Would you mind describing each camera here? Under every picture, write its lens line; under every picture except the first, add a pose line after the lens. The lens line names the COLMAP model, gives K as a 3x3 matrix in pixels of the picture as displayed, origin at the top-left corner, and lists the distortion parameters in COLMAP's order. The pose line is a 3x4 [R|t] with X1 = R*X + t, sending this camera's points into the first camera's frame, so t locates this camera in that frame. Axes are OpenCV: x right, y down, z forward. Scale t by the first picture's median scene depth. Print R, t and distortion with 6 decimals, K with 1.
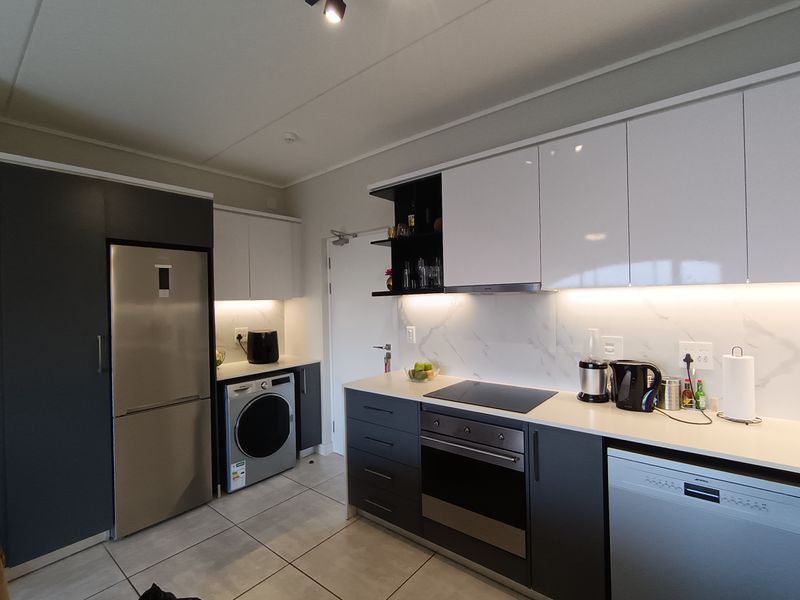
lens RADIAL K [[380.7, 0, 398.6], [0, 380.7, 296.9], [0, 0, 1]] dist [-0.005723, -0.000932]
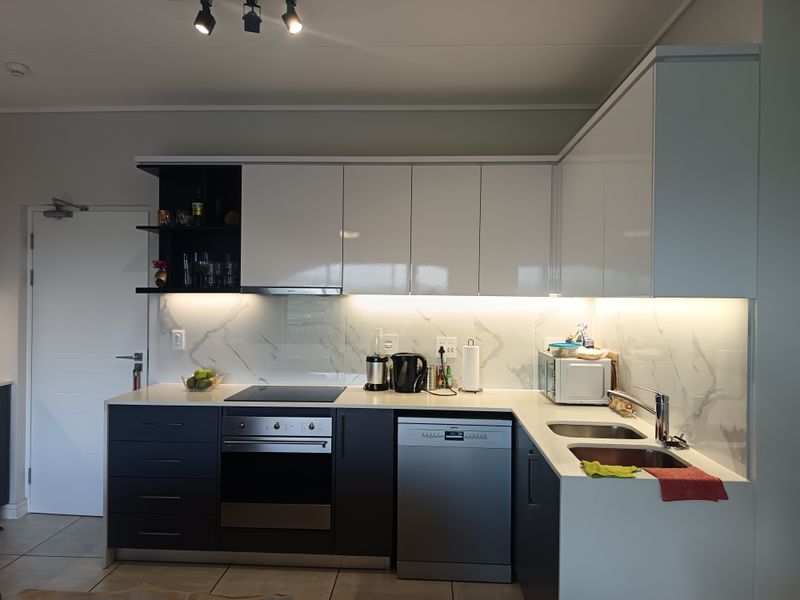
lens RADIAL K [[558.6, 0, 400.8], [0, 558.6, 290.5], [0, 0, 1]] dist [0.062221, -0.087701]
pose [[0.801583, 0.036017, 0.596798, -0.384845], [-0.032140, 0.999336, -0.017143, -0.004539], [-0.597019, -0.005440, 0.802209, -0.350499]]
